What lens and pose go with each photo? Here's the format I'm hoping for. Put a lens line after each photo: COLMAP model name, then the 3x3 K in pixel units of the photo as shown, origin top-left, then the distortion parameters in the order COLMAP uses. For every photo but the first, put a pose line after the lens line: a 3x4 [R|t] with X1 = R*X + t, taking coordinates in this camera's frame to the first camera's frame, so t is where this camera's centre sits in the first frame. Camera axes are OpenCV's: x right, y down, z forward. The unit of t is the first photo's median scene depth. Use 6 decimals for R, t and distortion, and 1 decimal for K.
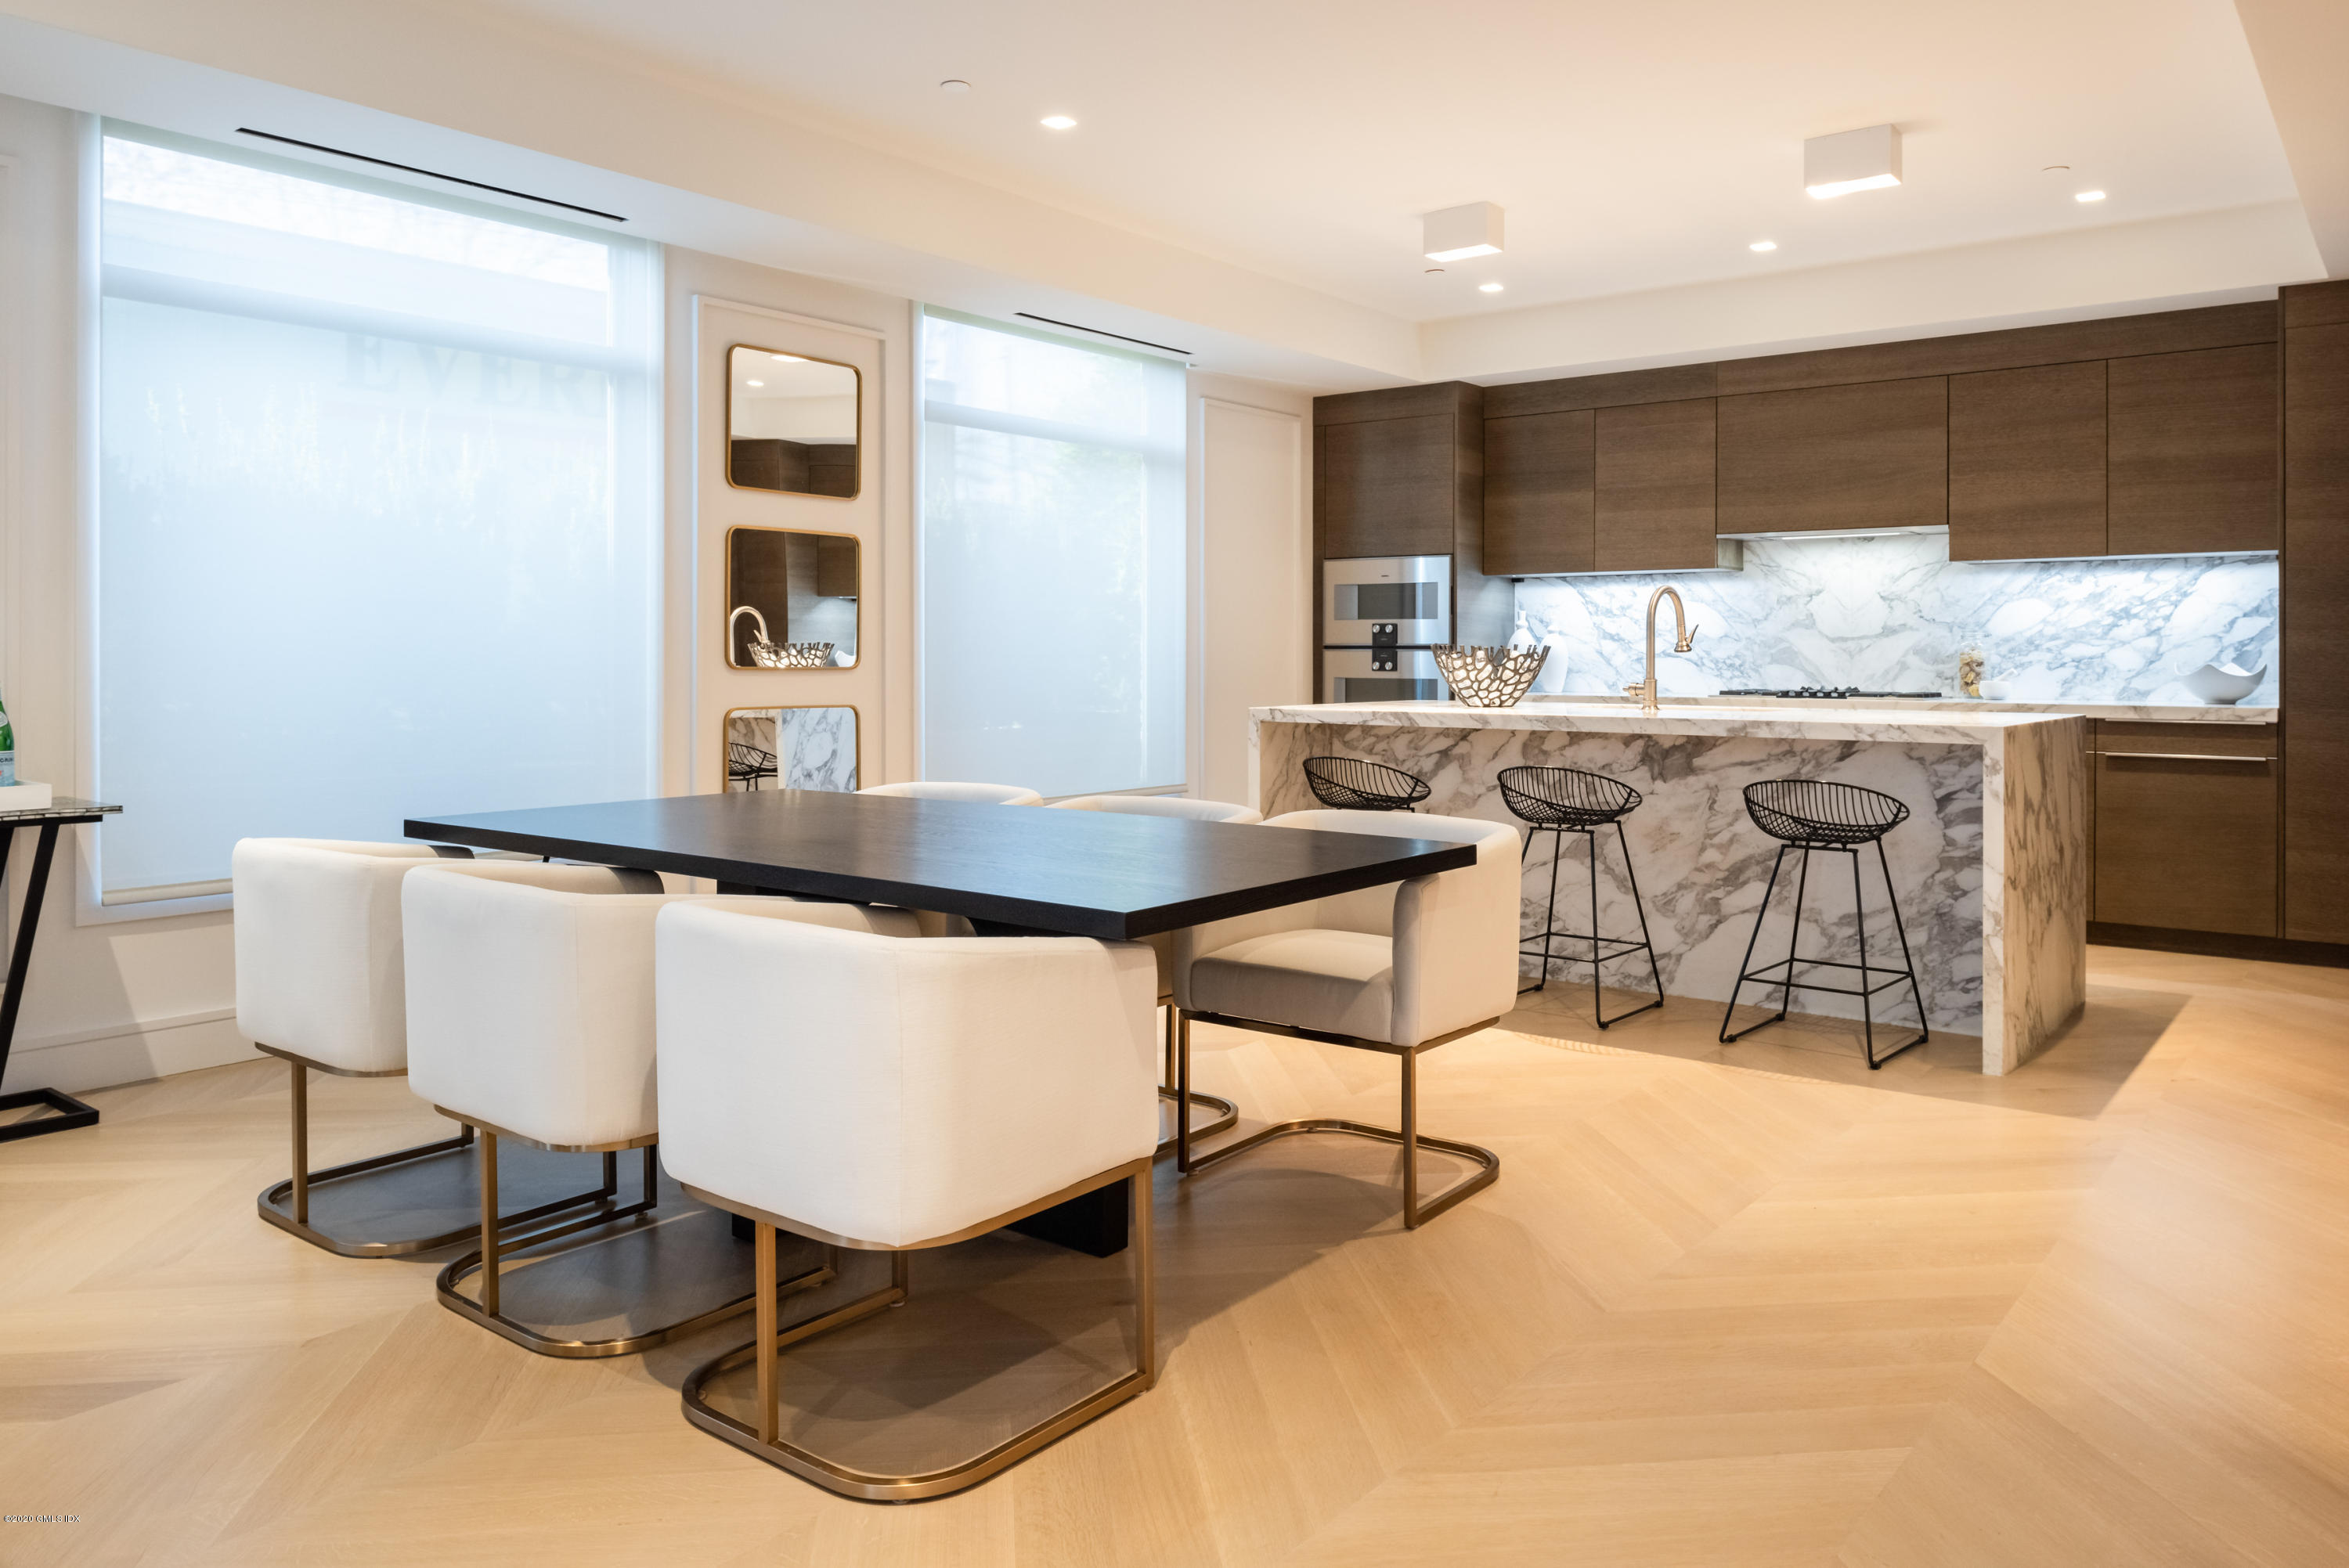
lens RADIAL K [[1613.4, 0, 1176.9], [0, 1613.4, 719.7], [0, 0, 1]] dist [-0.006855, -0.001479]
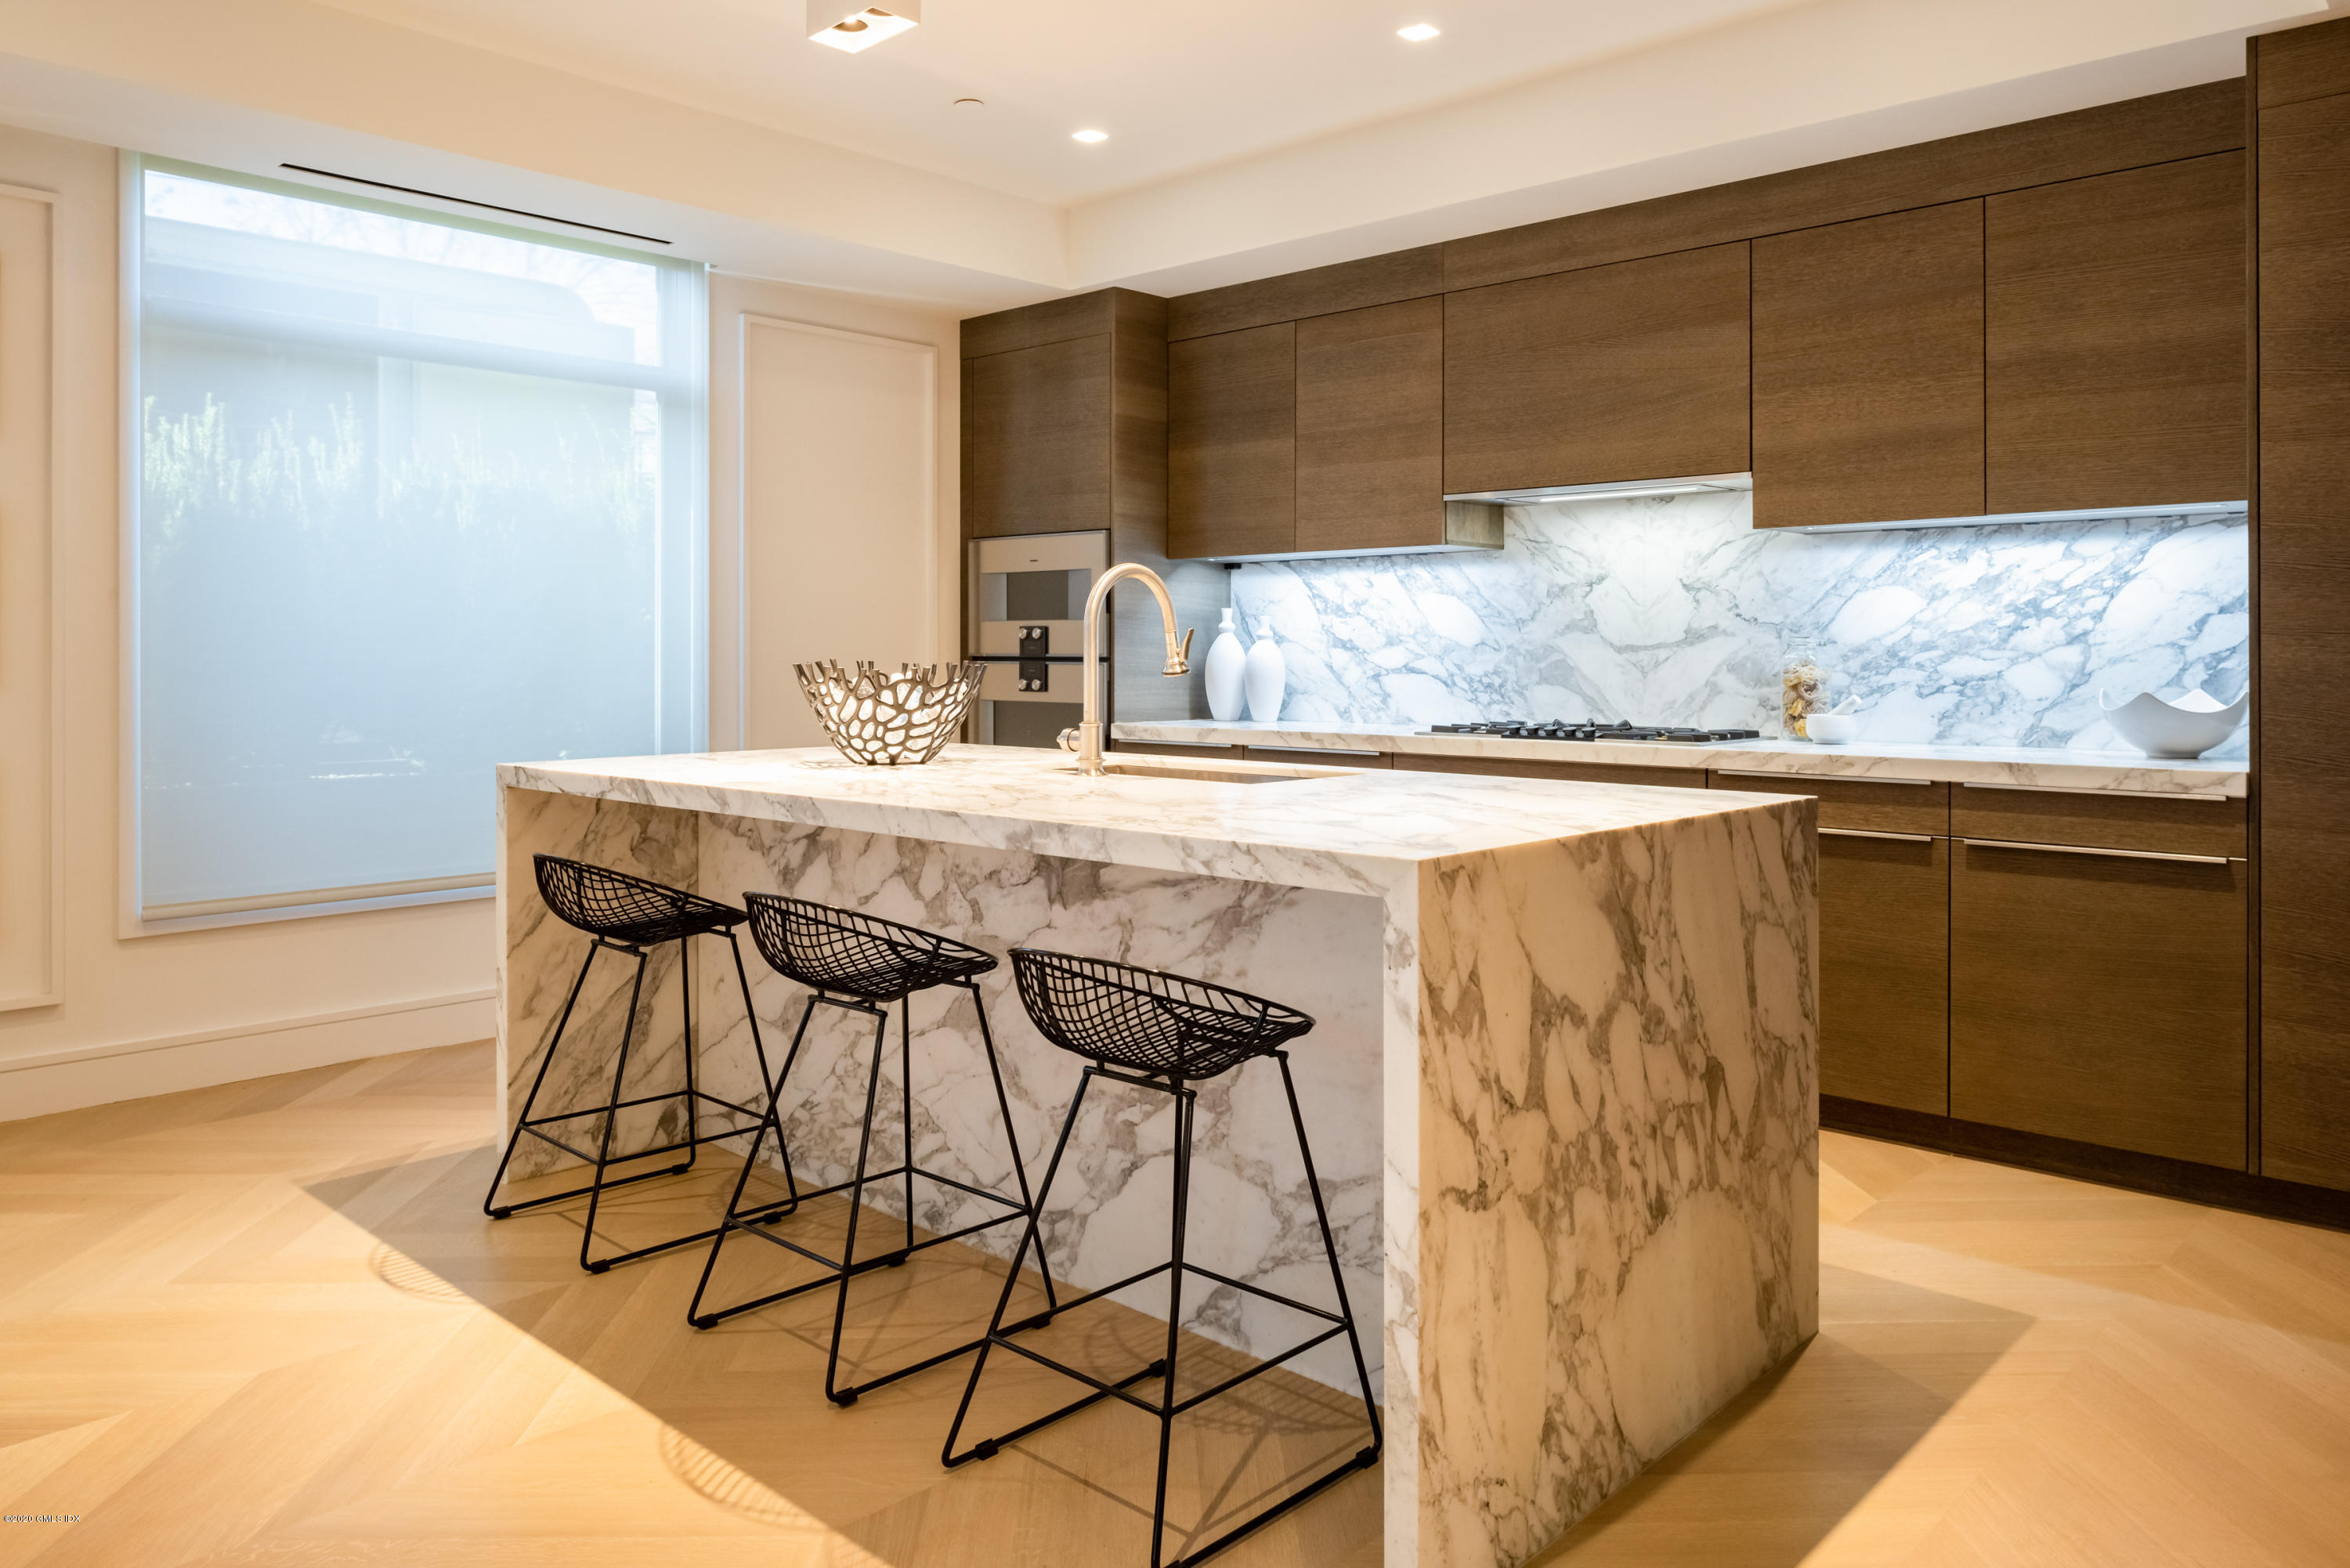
lens RADIAL K [[1599.7, 0, 1174.0], [0, 1599.7, 706.6], [0, 0, 1]] dist [-0.000088, -0.003901]
pose [[0.996649, 0.002275, -0.081769, 0.297817], [-0.002917, 0.999966, -0.007730, -0.021380], [0.081748, 0.007943, 0.996621, 0.340858]]
